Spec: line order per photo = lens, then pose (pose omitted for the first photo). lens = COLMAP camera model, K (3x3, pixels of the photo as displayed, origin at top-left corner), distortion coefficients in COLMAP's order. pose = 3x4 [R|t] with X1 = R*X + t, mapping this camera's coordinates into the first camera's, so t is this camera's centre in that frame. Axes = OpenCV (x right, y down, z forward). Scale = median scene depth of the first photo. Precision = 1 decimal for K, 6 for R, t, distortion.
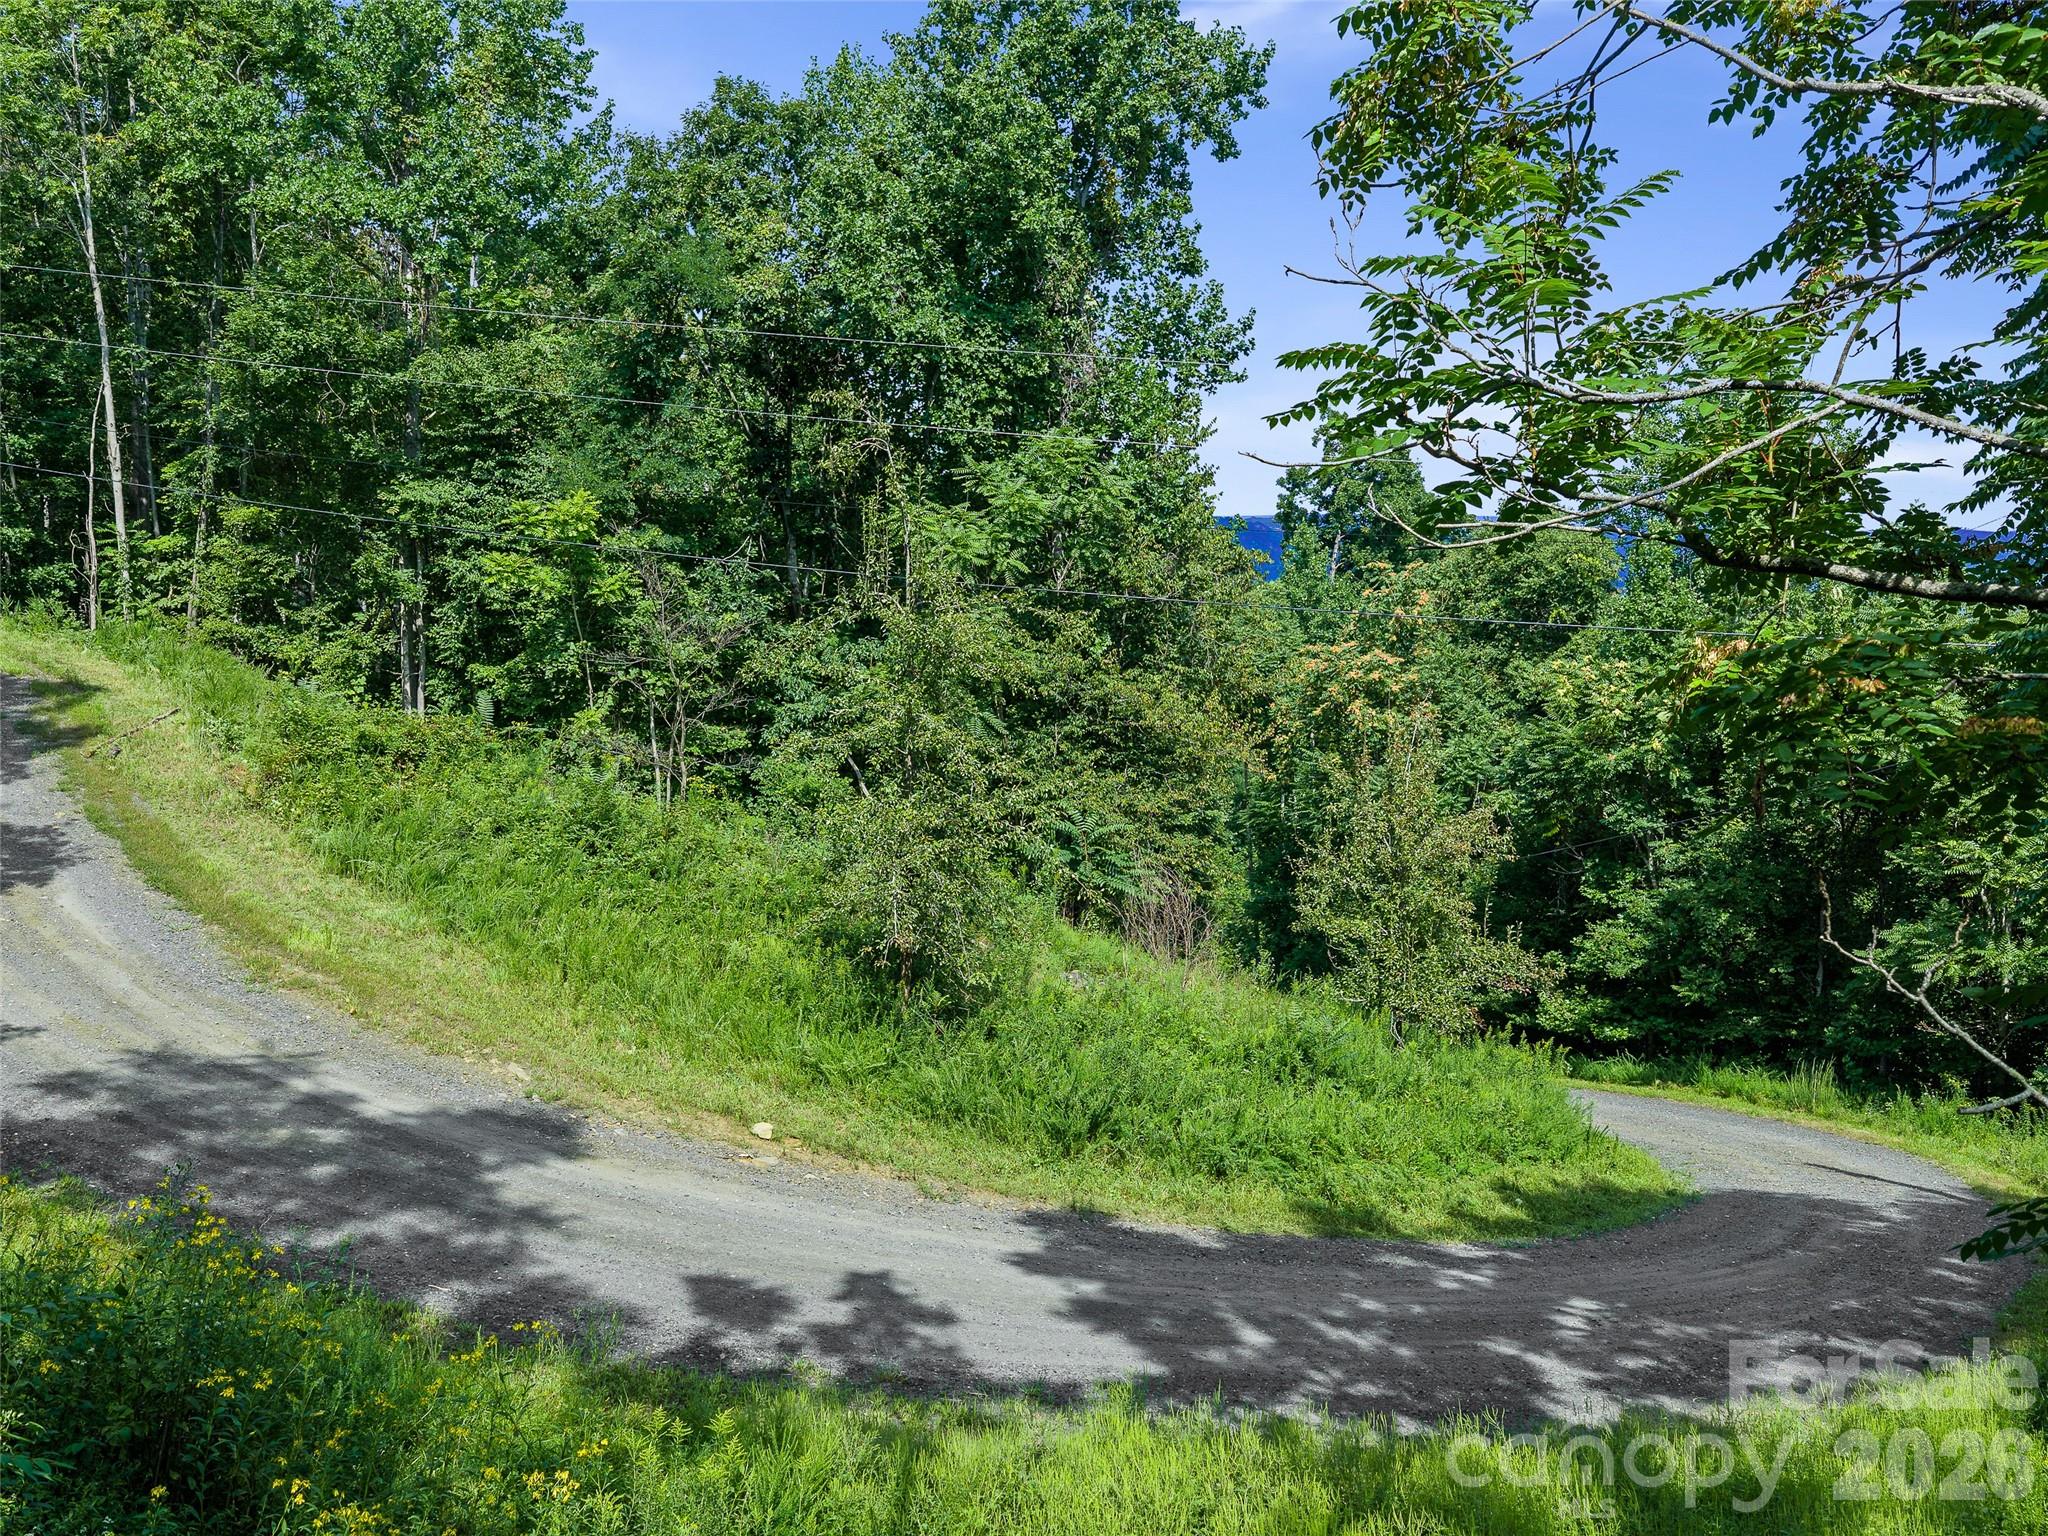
lens RADIAL K [[1839.3, 0, 966.1], [0, 1839.3, 764.6], [0, 0, 1]] dist [0.053304, -0.135869]
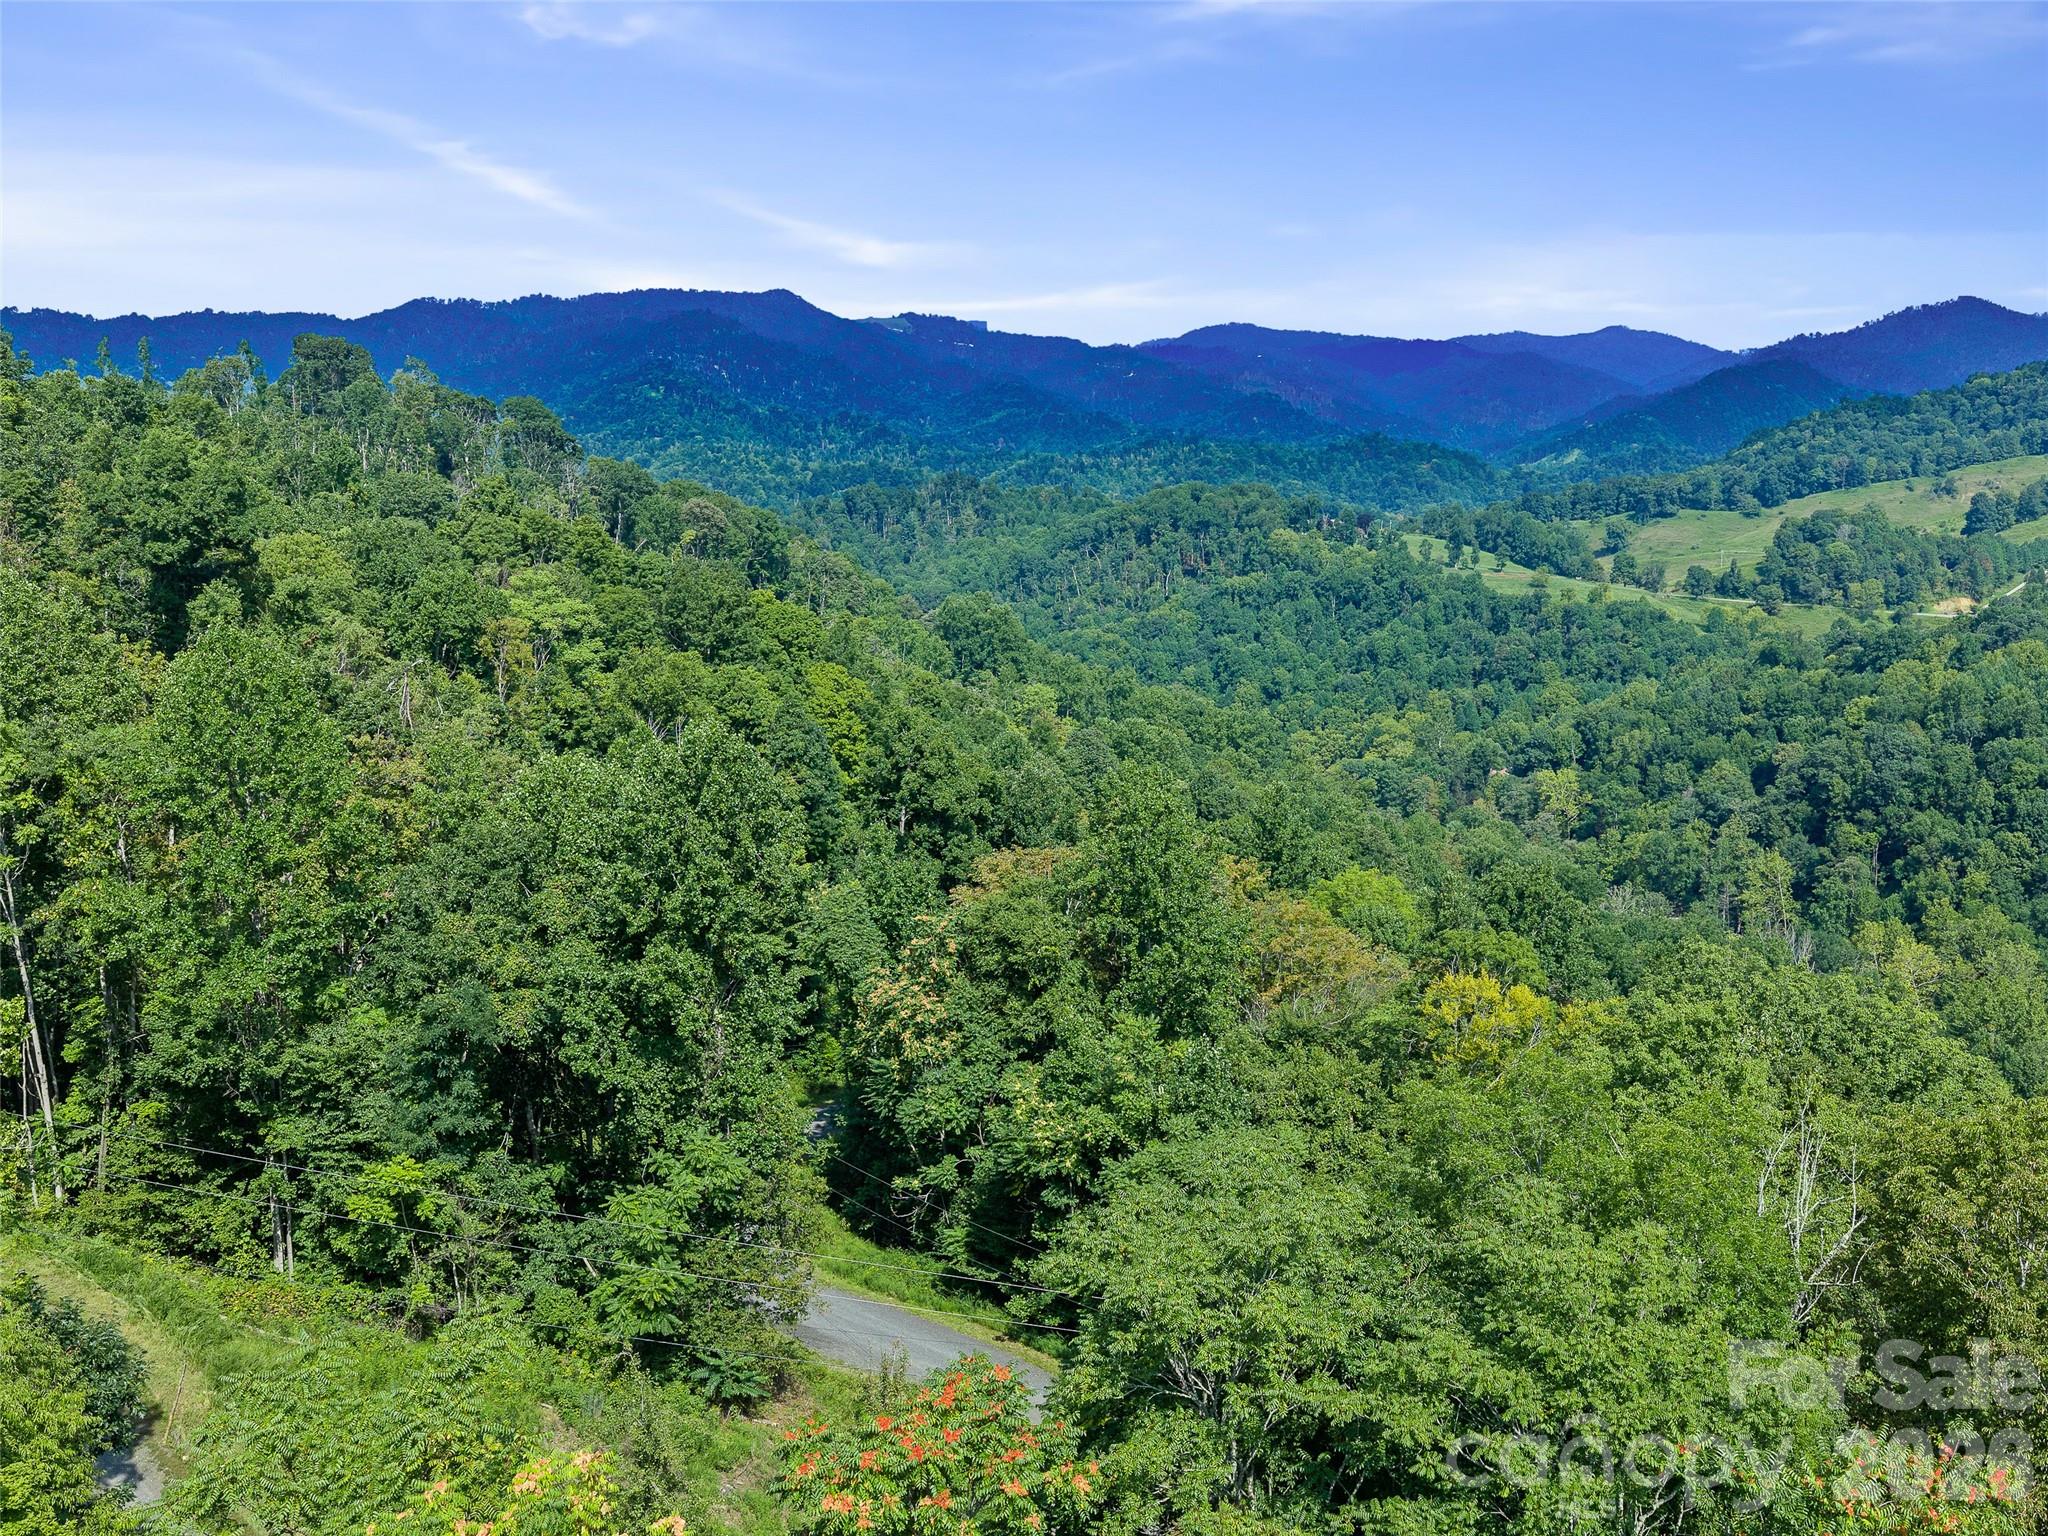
lens RADIAL K [[1834.0, 0, 1024.0], [0, 1834.0, 768.0], [0, 0, 1]] dist [0.031765, -0.061329]
pose [[0.972898, -0.043938, 0.227023, -0.026705], [0.017013, 0.992721, 0.119226, -0.564580], [-0.230610, -0.112133, 0.966564, -0.554578]]
